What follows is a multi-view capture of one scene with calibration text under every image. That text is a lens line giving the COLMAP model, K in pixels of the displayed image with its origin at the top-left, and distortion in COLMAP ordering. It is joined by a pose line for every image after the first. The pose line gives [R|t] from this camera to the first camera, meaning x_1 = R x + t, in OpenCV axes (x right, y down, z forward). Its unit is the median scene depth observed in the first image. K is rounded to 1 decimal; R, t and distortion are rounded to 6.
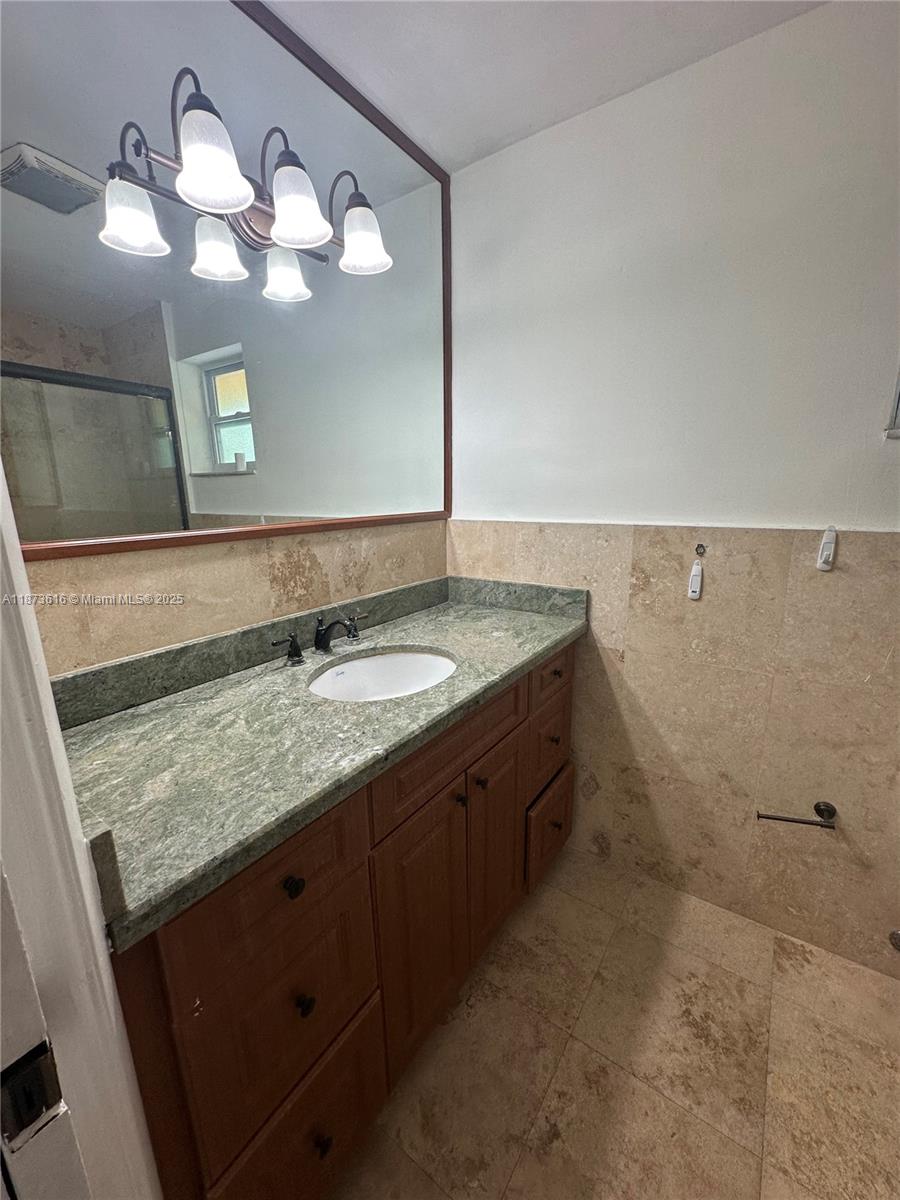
lens RADIAL K [[479.9, 0, 449.7], [0, 479.9, 602.1], [0, 0, 1]] dist [-0.004162, 0.000896]
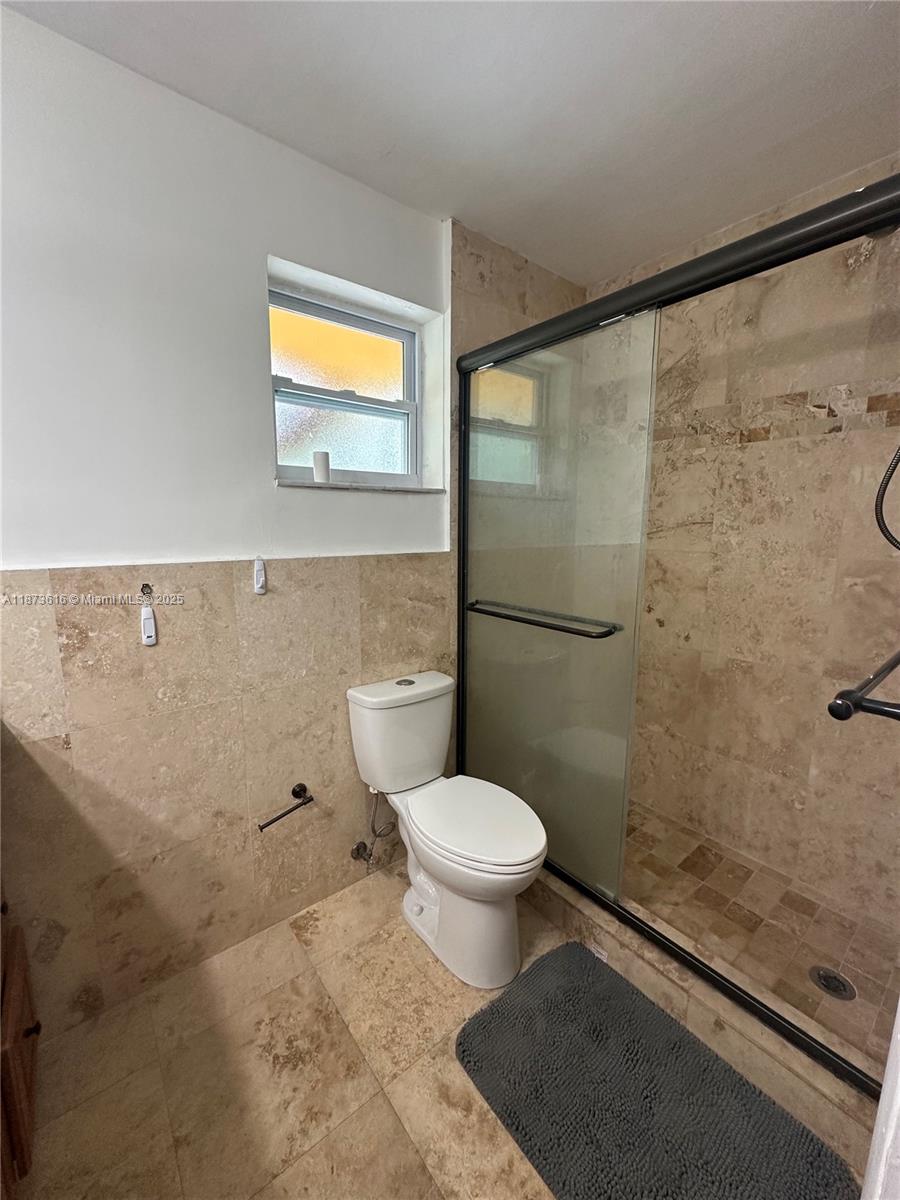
lens RADIAL K [[479.9, 0, 453.4], [0, 479.9, 601.4], [0, 0, 1]] dist [-0.004162, 0.000896]
pose [[0.279026, -0.139922, 0.950035, -0.171275], [0.208124, 0.974624, 0.082417, -0.041746], [-0.937459, 0.174729, 0.301066, 0.190964]]
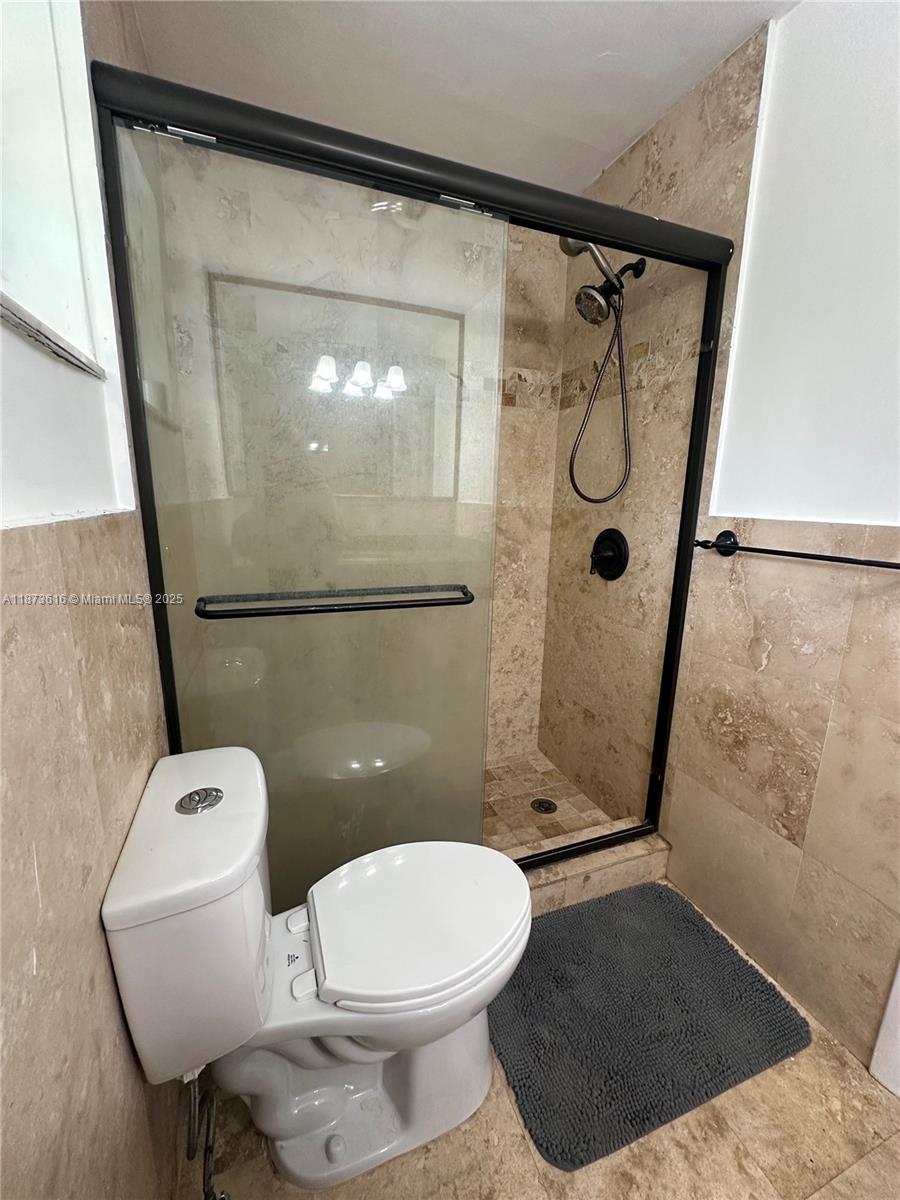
lens RADIAL K [[479.9, 0, 450.4], [0, 479.9, 600.3], [0, 0, 1]] dist [-0.004162, 0.000896]
pose [[-0.824946, -0.125797, 0.551034, 0.394194], [0.115432, 0.916872, 0.382127, -0.151934], [-0.553298, 0.378842, -0.741849, 0.852080]]
